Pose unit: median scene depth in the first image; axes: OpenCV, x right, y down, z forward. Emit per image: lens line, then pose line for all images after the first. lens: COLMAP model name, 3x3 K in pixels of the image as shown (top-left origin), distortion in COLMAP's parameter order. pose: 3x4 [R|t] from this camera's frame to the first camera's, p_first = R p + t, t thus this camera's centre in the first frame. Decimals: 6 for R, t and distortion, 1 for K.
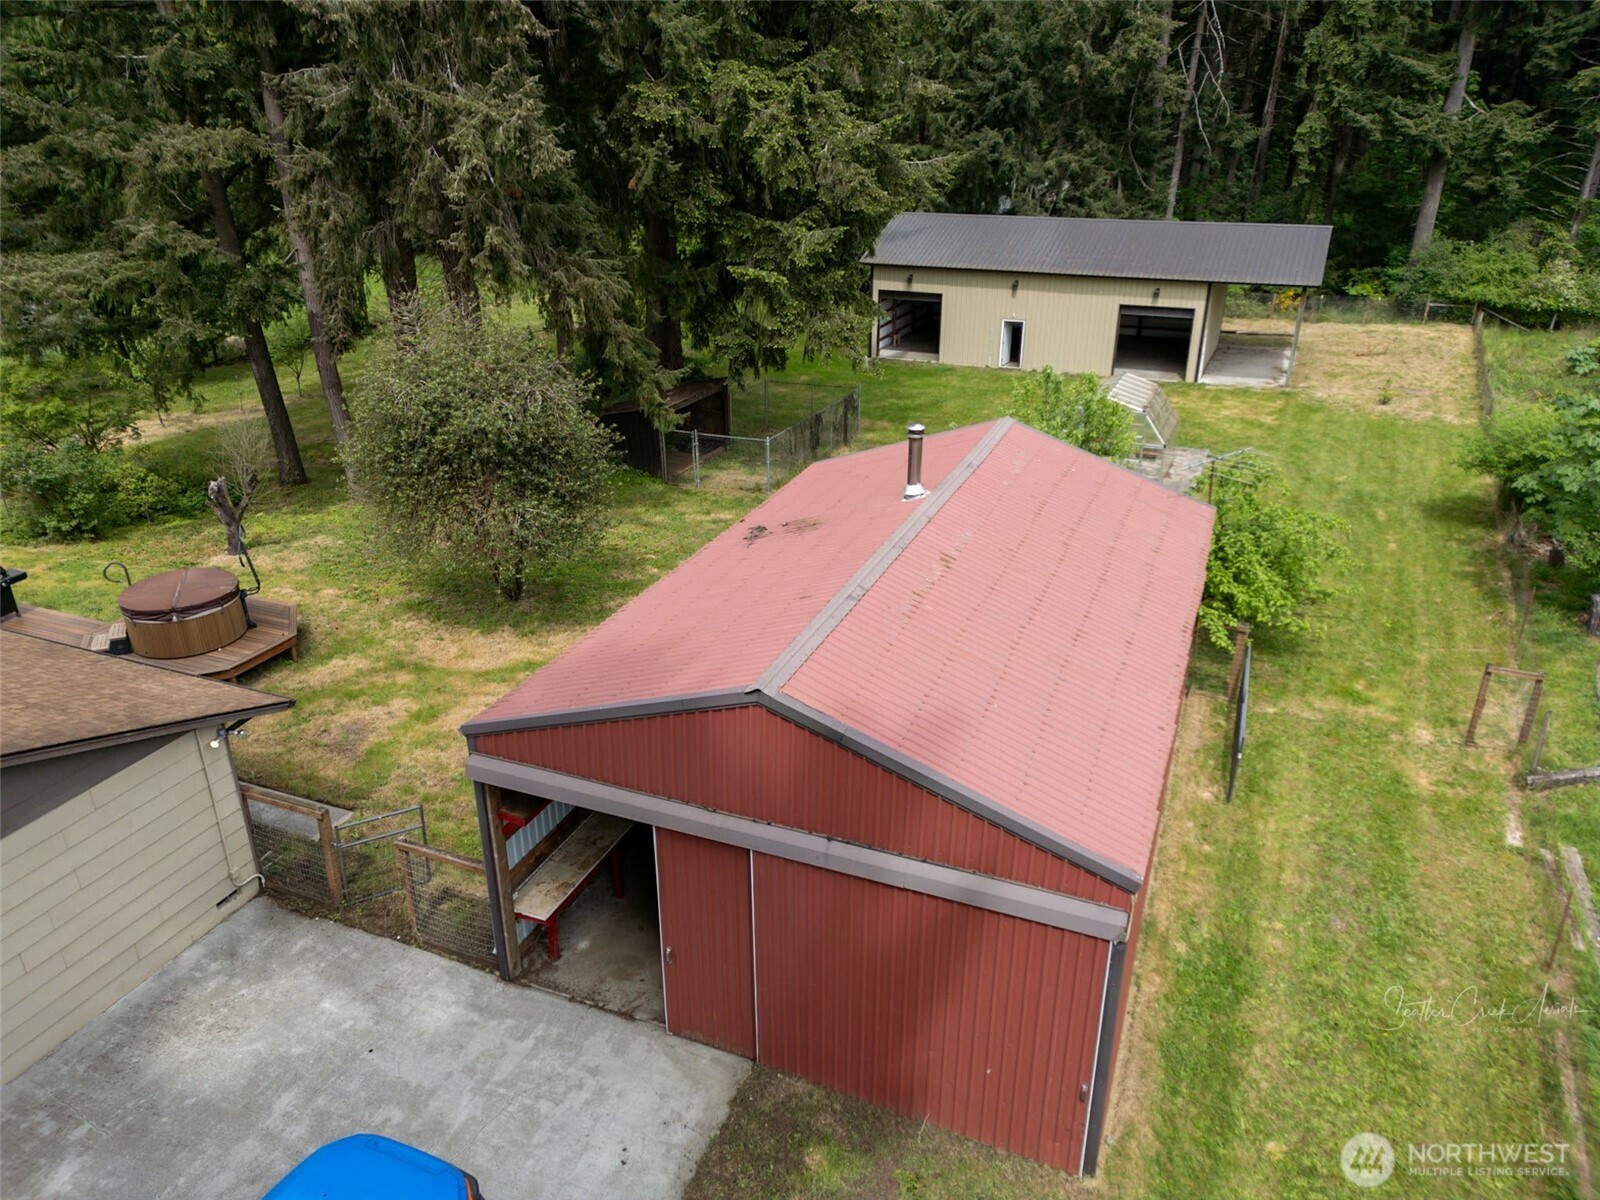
lens RADIAL K [[1111.4, 0, 800.0], [0, 1111.4, 600.0], [0, 0, 1]] dist [0.049567, -0.001788]
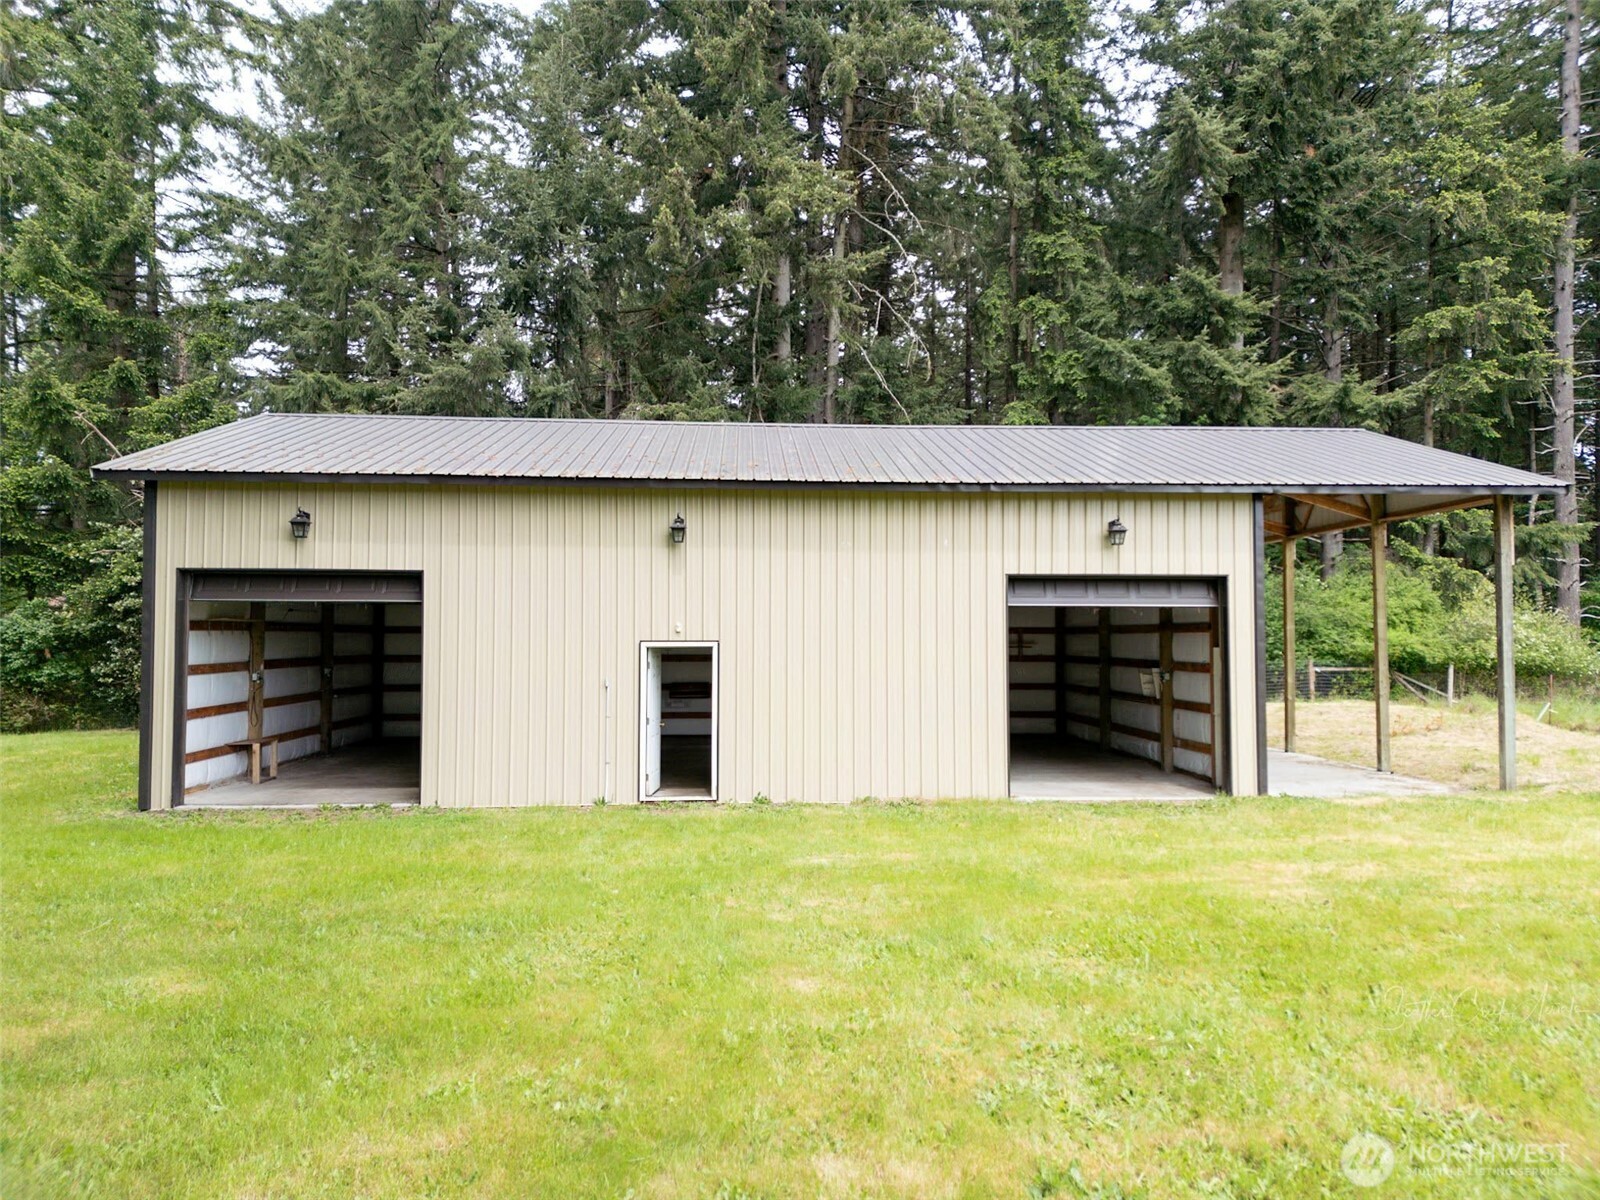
lens RADIAL K [[1111.4, 0, 800.0], [0, 1111.4, 600.0], [0, 0, 1]] dist [0.049567, -0.001788]
pose [[0.884524, 0.020791, 0.466031, 0.078676], [0.186460, 0.899976, -0.394050, -0.134217], [-0.427610, 0.435443, 0.792174, 0.732943]]
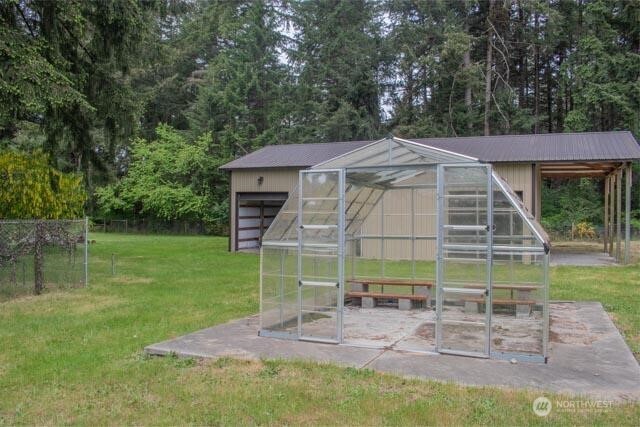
lens RADIAL K [[533.5, 0, 320.0], [0, 533.5, 213.5], [0, 0, 1]] dist [-0.162064, 0.152580]
pose [[0.999917, 0.010458, -0.007518, 0.163057], [-0.012598, 0.915609, -0.401873, -0.048697], [0.002681, 0.401934, 0.915665, 0.540002]]
